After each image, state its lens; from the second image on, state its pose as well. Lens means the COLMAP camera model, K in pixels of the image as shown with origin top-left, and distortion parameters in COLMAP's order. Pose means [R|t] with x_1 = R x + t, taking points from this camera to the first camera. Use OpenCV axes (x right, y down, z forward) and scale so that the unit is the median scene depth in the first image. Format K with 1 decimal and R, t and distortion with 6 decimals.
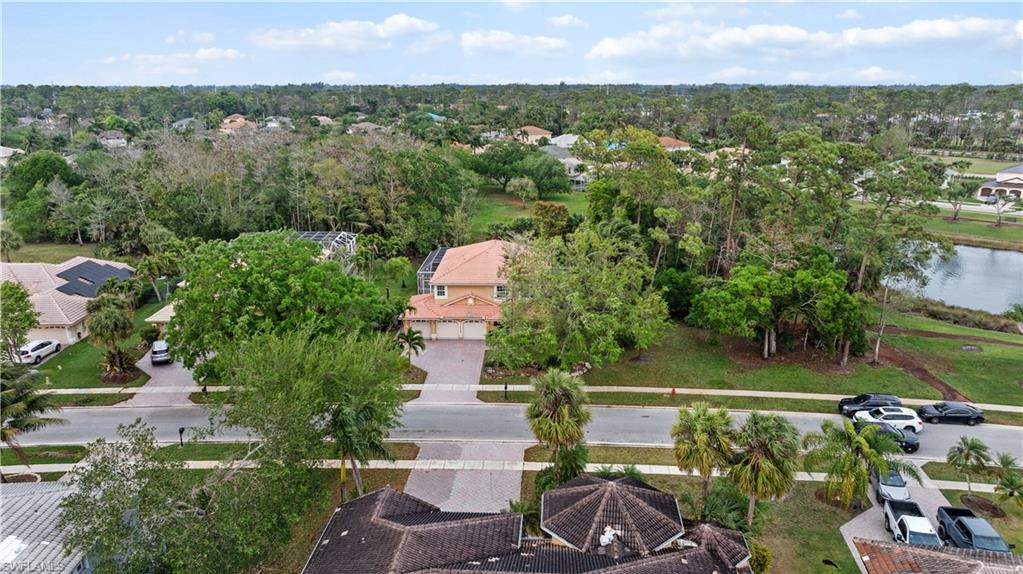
lens RADIAL K [[717.0, 0, 511.5], [0, 717.0, 287.0], [0, 0, 1]] dist [0.005392, 0.000275]
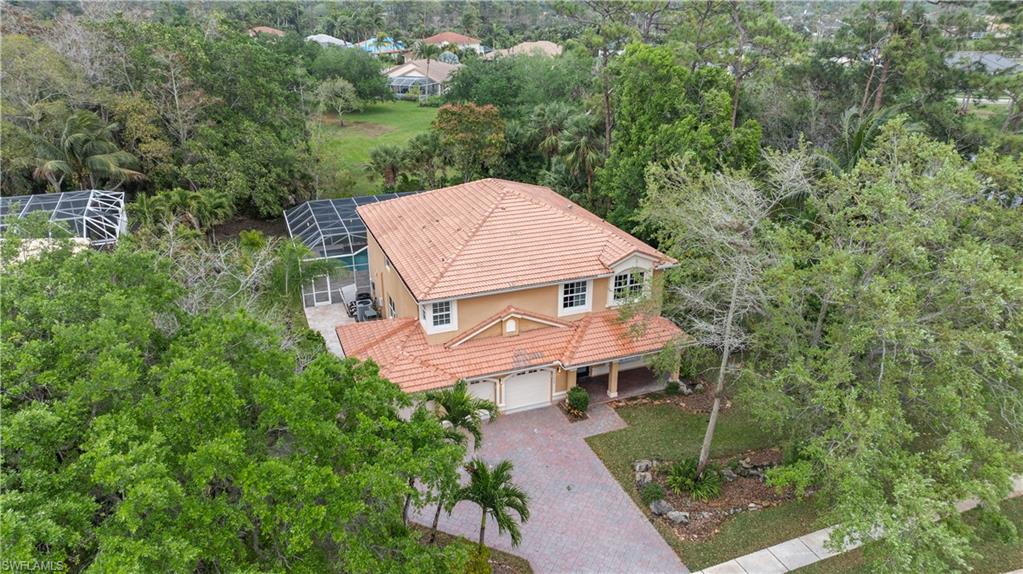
lens RADIAL K [[717.0, 0, 511.5], [0, 717.0, 287.0], [0, 0, 1]] dist [0.005392, 0.000275]
pose [[0.919534, -0.146344, 0.364747, -0.210757], [0.105867, 0.986014, 0.128717, -0.059576], [-0.378482, -0.079745, 0.922167, 0.598872]]
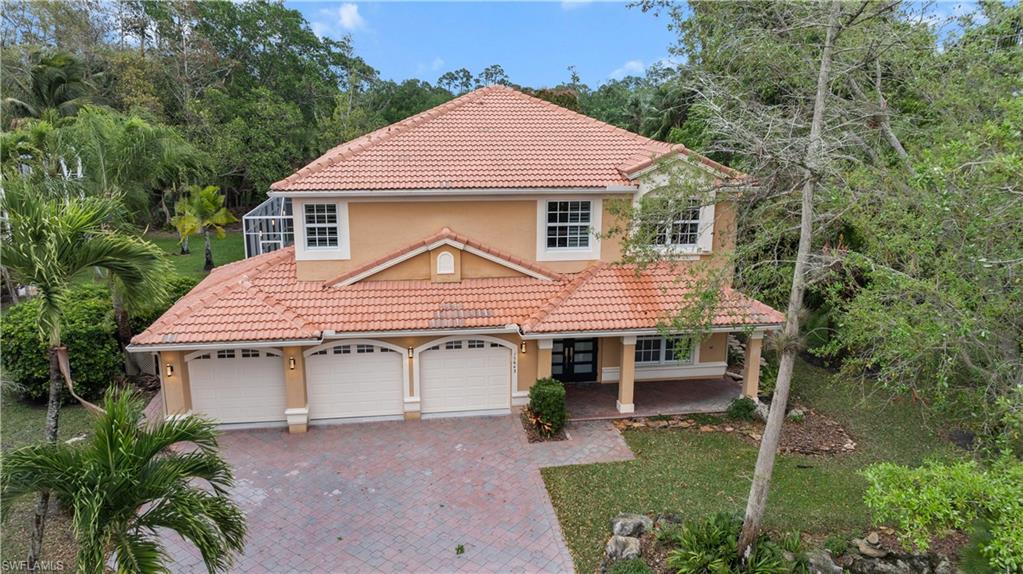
lens RADIAL K [[735.5, 0, 511.5], [0, 735.5, 287.0], [0, 0, 1]] dist [-0.005791, -0.001186]
pose [[0.982233, -0.034908, 0.184388, -0.081547], [0.041426, 0.998641, -0.031613, 0.036594], [-0.183034, 0.038689, 0.982345, 0.741897]]
